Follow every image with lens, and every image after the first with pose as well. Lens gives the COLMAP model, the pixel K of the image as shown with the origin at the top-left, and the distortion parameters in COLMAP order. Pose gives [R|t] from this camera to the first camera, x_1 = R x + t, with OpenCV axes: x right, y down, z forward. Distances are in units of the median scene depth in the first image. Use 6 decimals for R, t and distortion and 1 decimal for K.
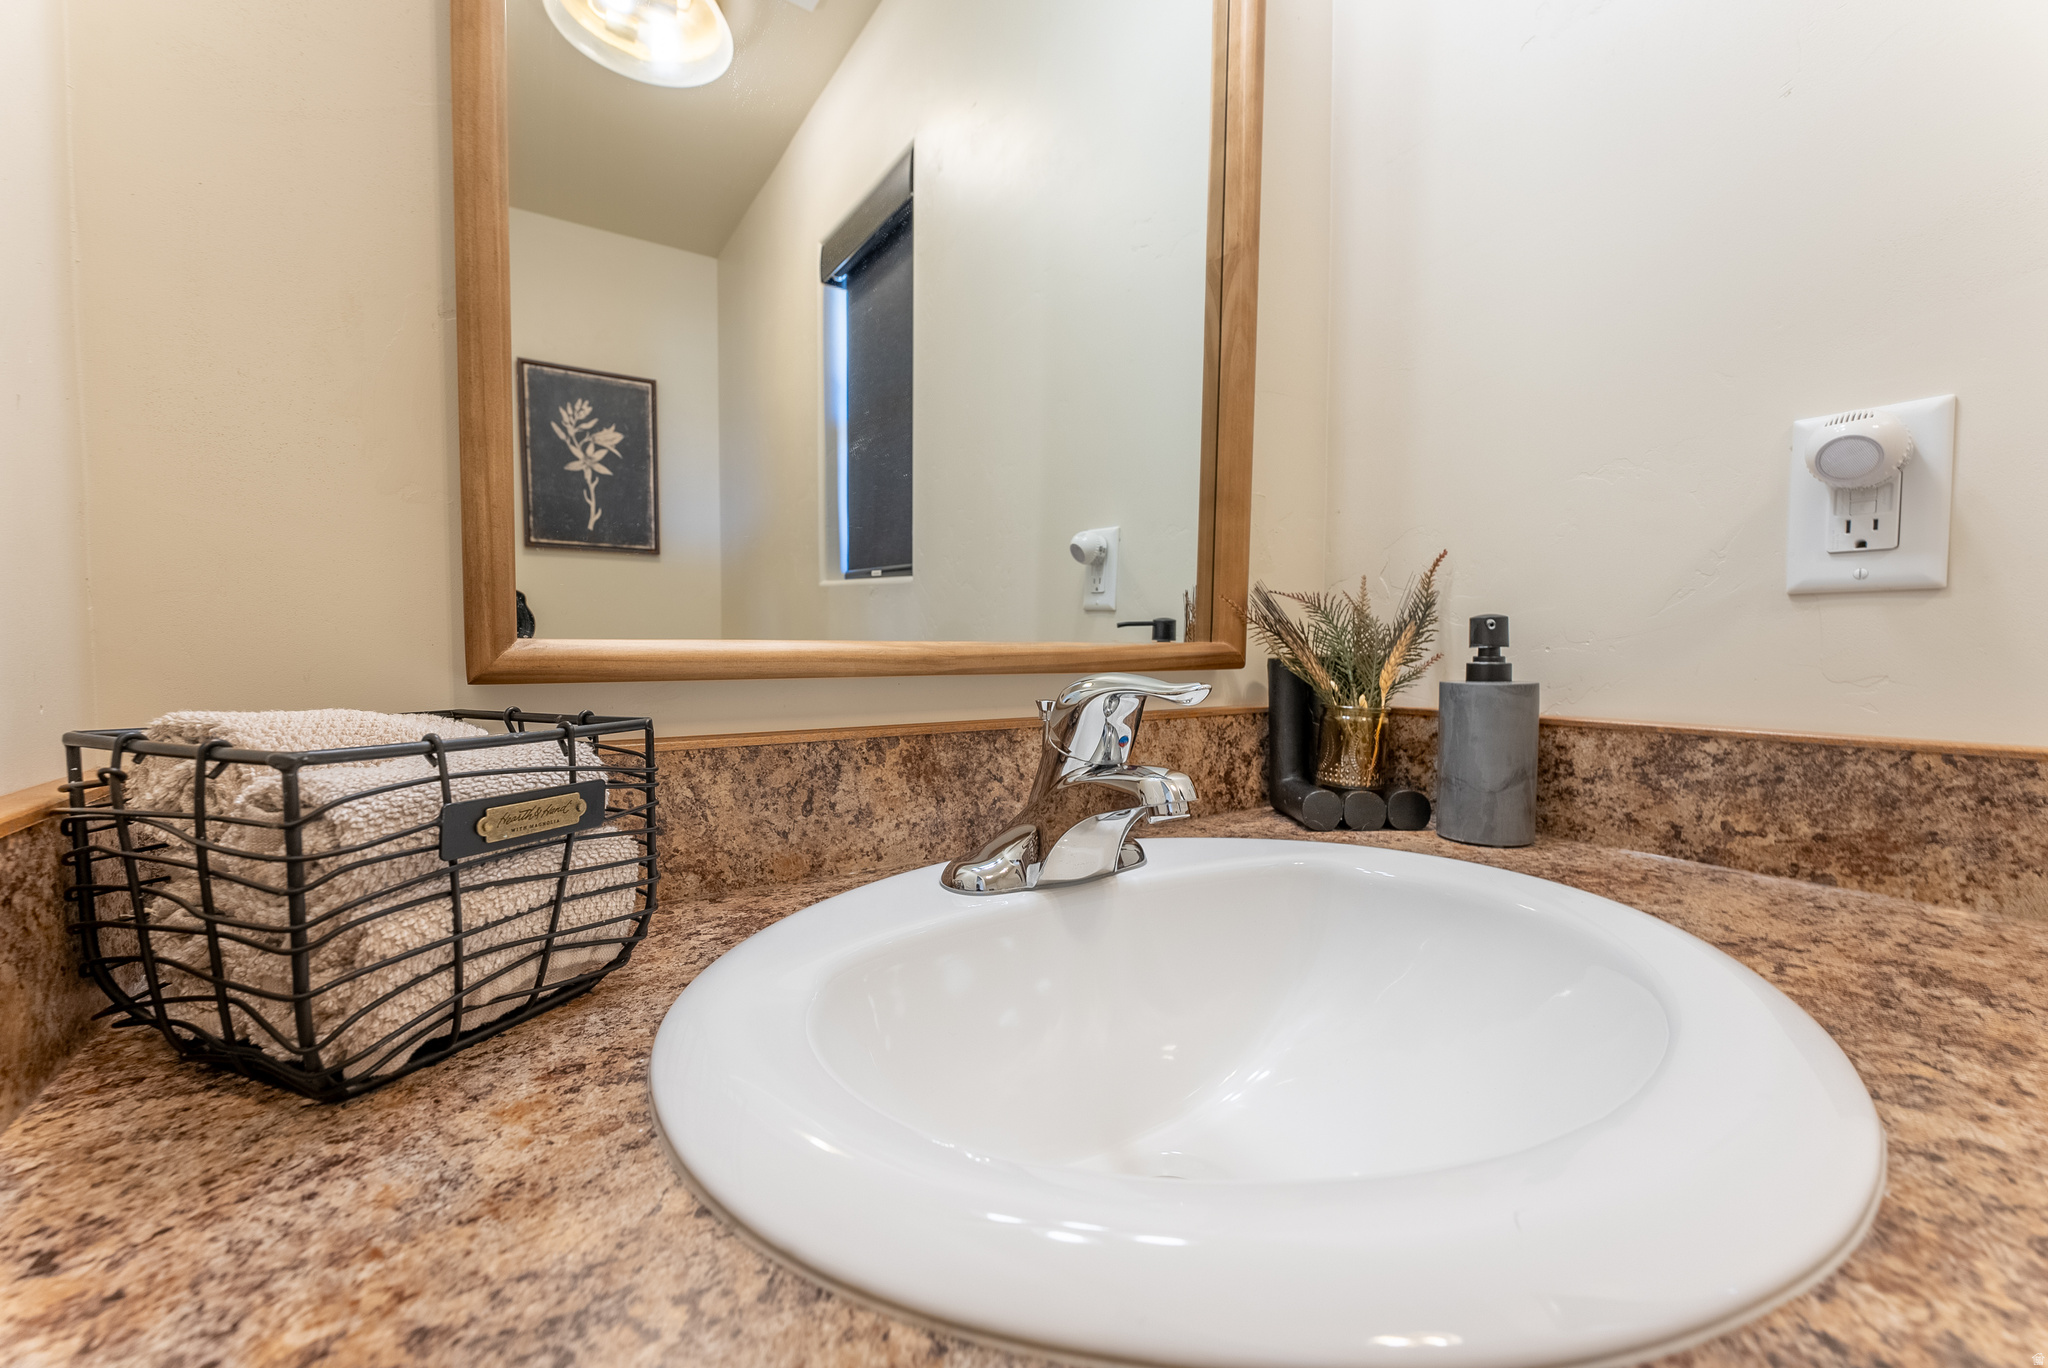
lens RADIAL K [[638.4, 0, 968.5], [0, 638.4, 810.3], [0, 0, 1]] dist [-0.000734, -0.000213]
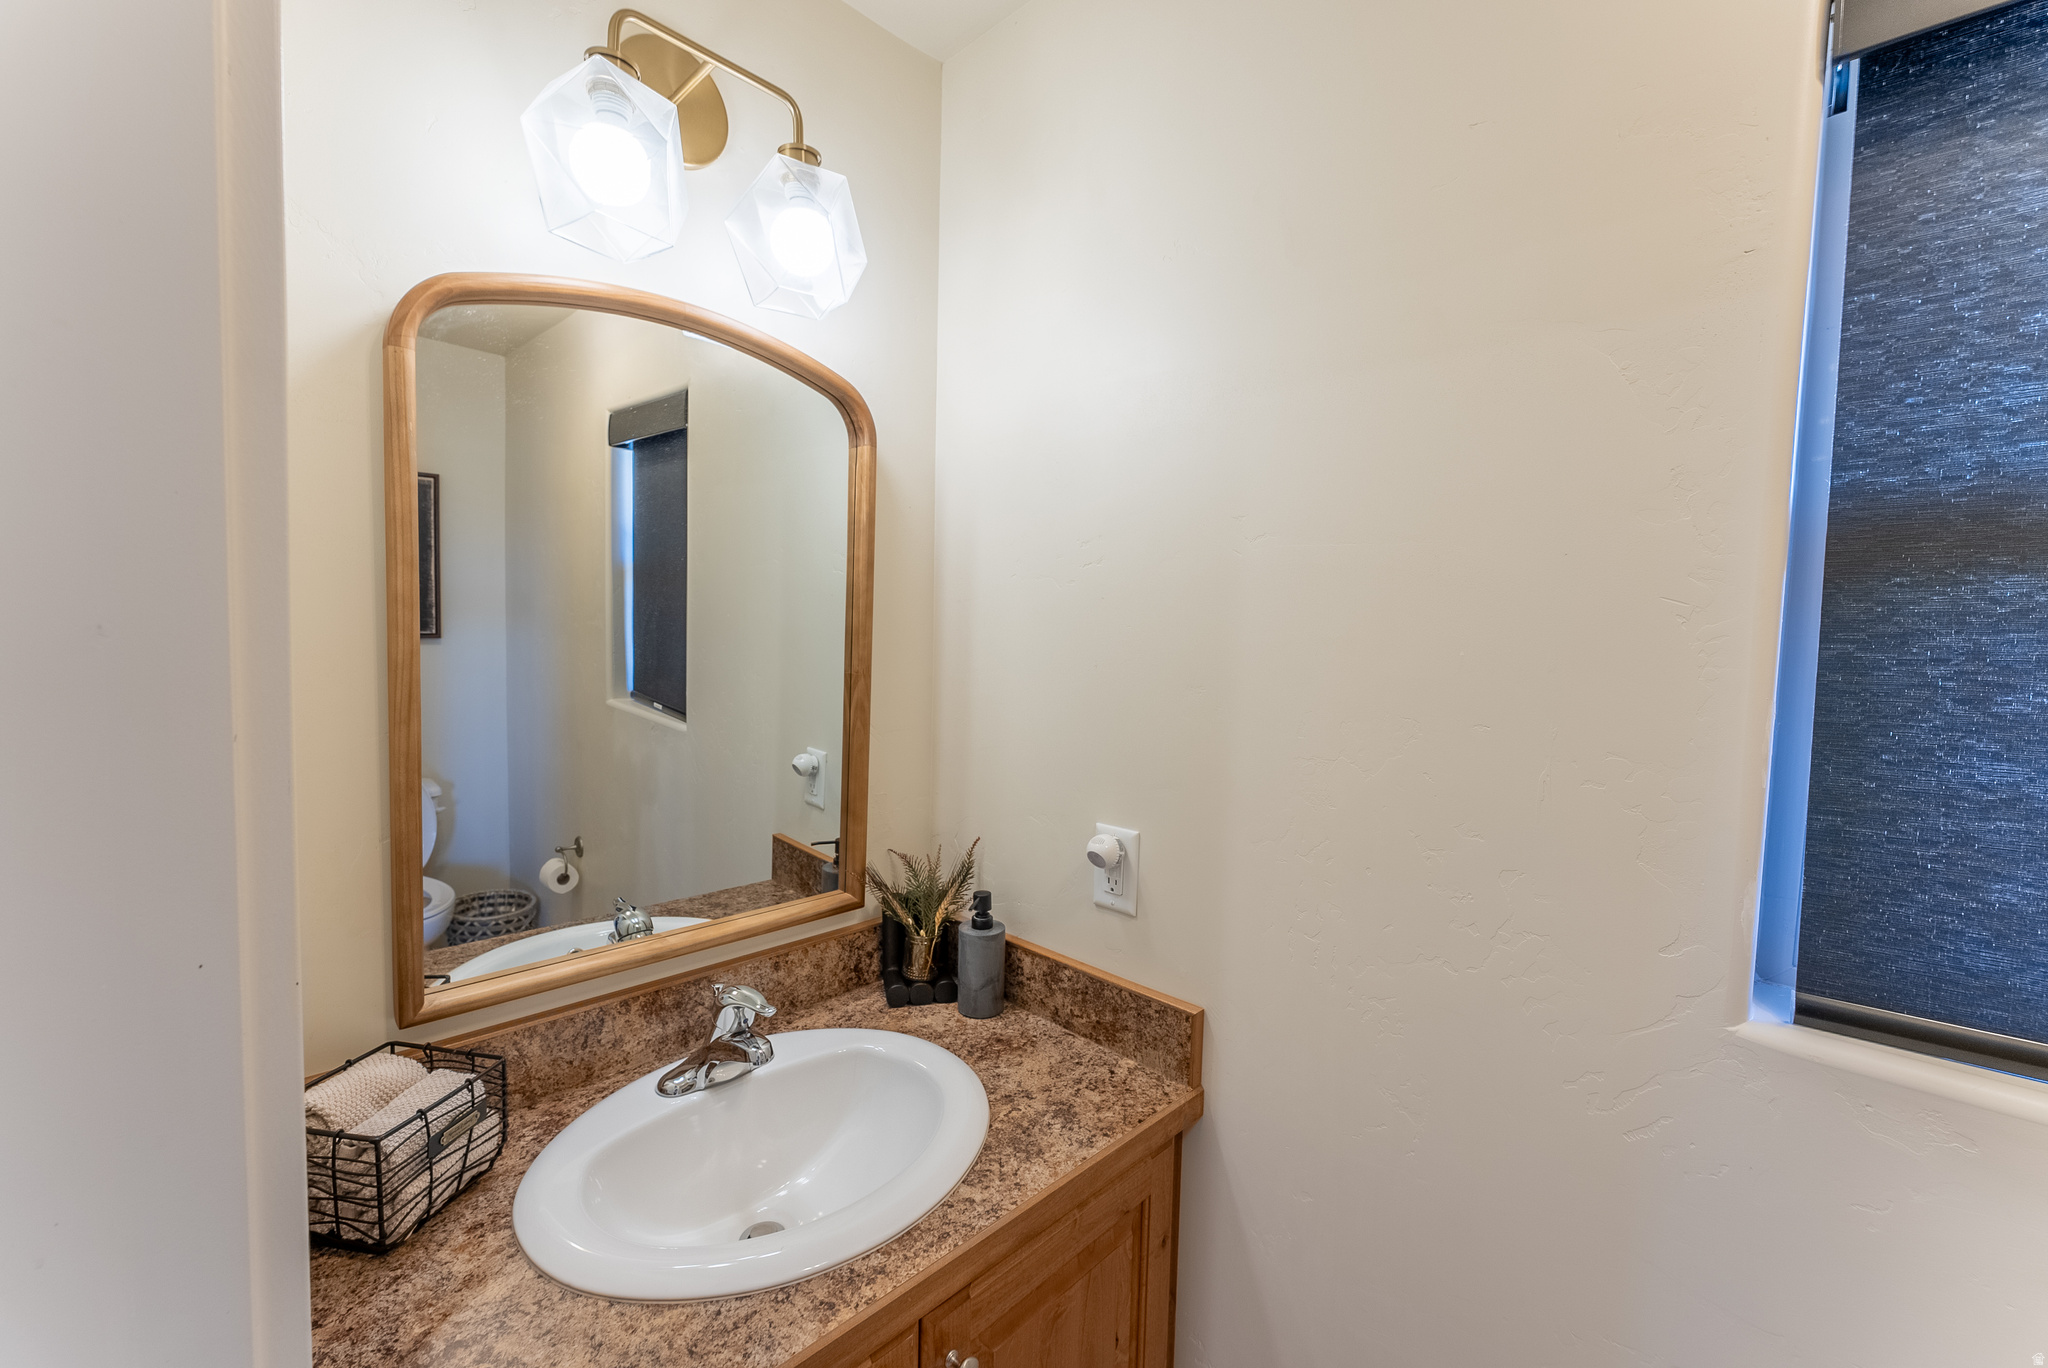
lens RADIAL K [[820.9, 0, 1017.2], [0, 820.9, 683.0], [0, 0, 1]] dist [0.001942, 0.000391]
pose [[0.977606, 0.009052, 0.210250, 0.485185], [-0.013603, 0.999703, 0.020209, -1.166196], [-0.210005, -0.022616, 0.977439, -1.640632]]
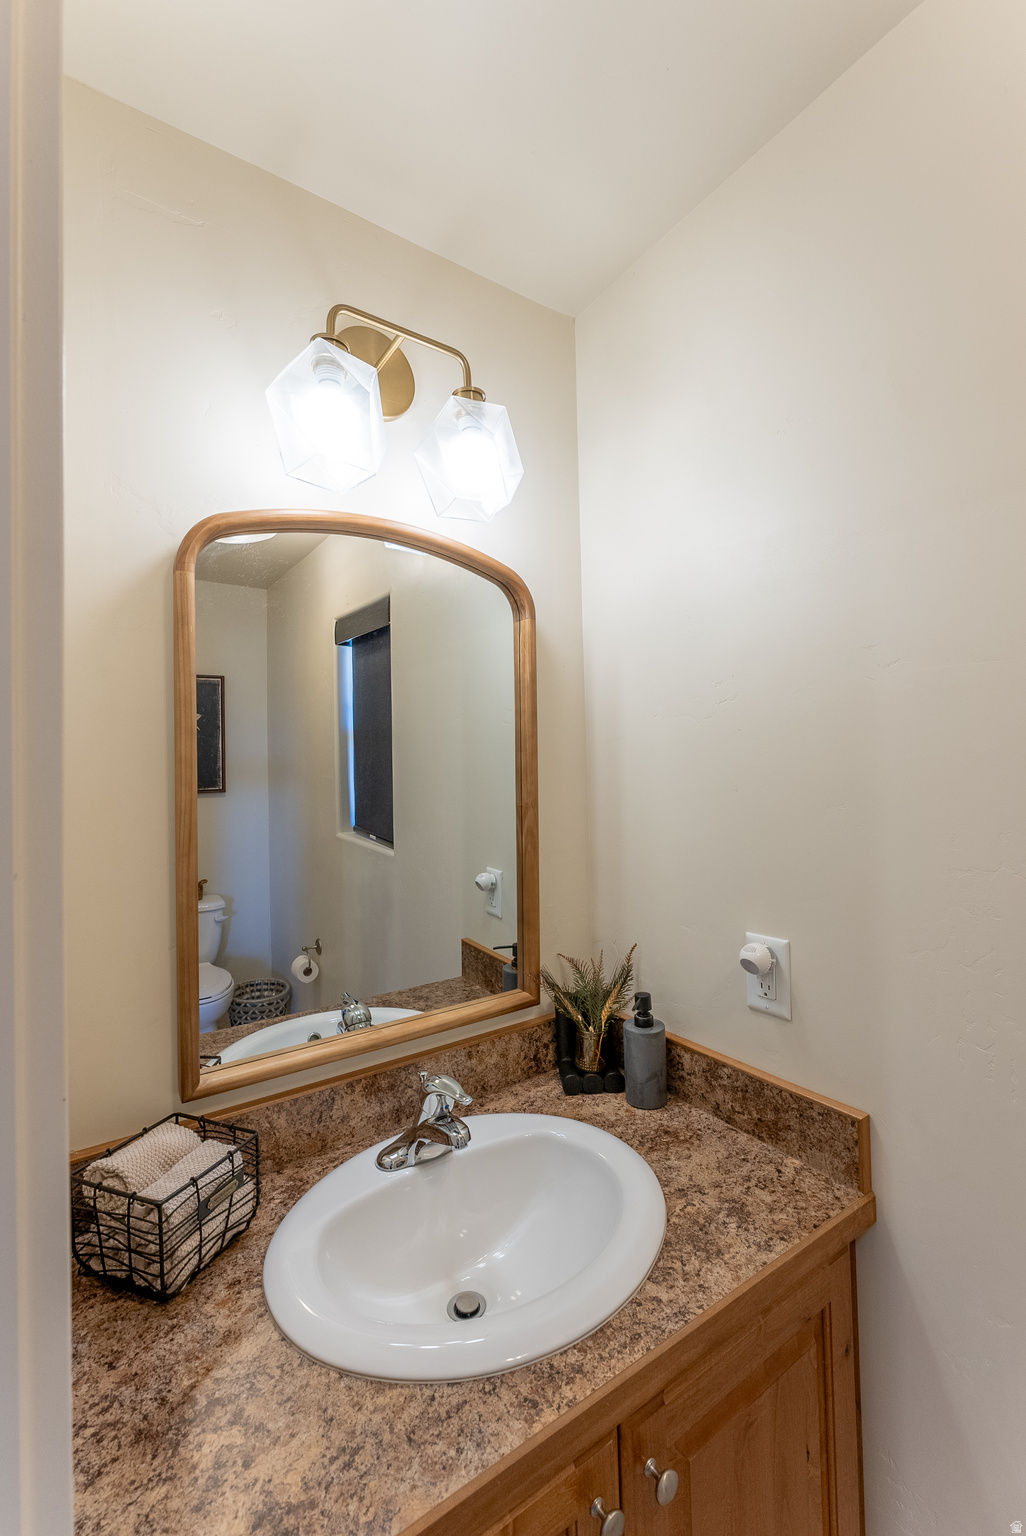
lens RADIAL K [[615.7, 0, 513.0], [0, 615.7, 768.0], [0, 0, 1]] dist [0.001942, 0.000391]
pose [[0.999430, -0.025293, 0.022342, 0.428795], [0.026506, 0.998092, -0.055771, -1.146468], [-0.020889, 0.056331, 0.998194, -1.305047]]
